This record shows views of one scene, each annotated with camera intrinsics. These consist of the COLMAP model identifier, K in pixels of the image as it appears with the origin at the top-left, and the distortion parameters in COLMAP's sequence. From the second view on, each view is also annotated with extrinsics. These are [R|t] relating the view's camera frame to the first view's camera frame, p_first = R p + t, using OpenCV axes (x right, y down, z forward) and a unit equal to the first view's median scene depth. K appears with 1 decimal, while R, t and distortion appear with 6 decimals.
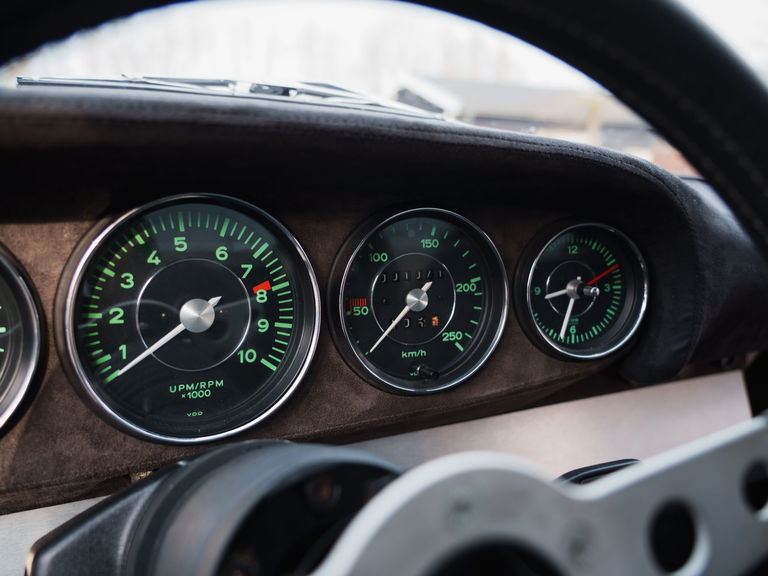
lens RADIAL K [[650.5, 0, 384.0], [0, 650.5, 288.0], [0, 0, 1]] dist [-0.005052, -0.004885]
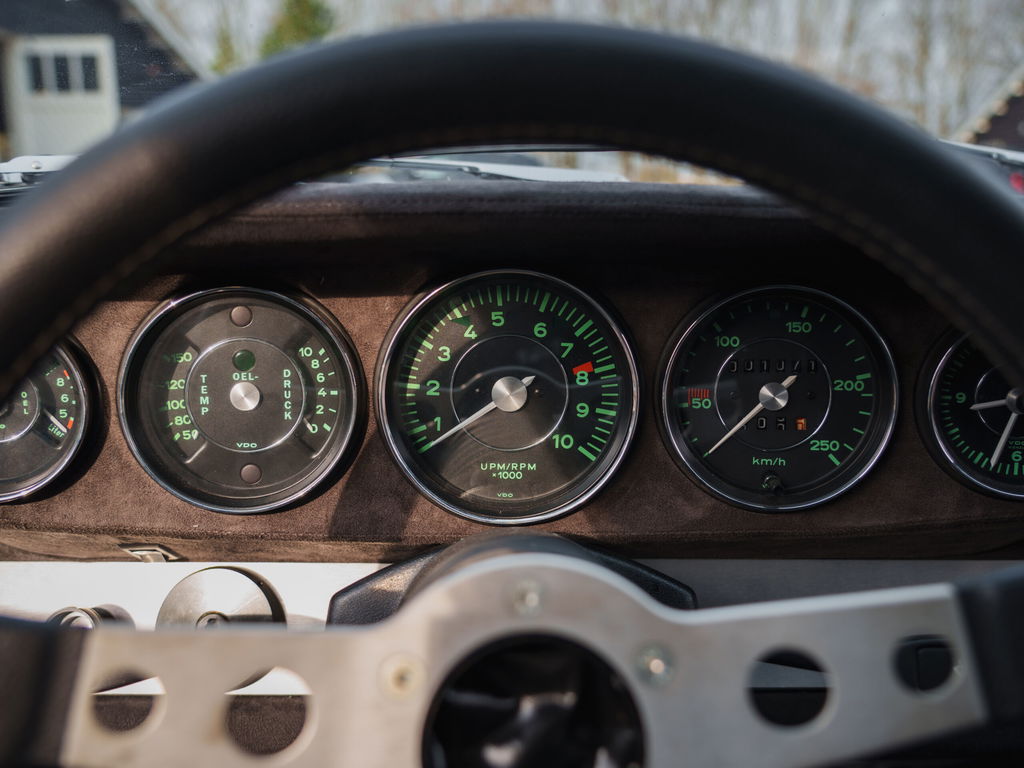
lens RADIAL K [[867.3, 0, 512.0], [0, 867.3, 384.0], [0, 0, 1]] dist [-0.005052, -0.004885]
pose [[0.876833, 0.083110, -0.473557, 0.310540], [-0.059899, 0.996156, 0.063920, -0.052575], [0.477049, -0.027682, 0.878441, -0.119900]]
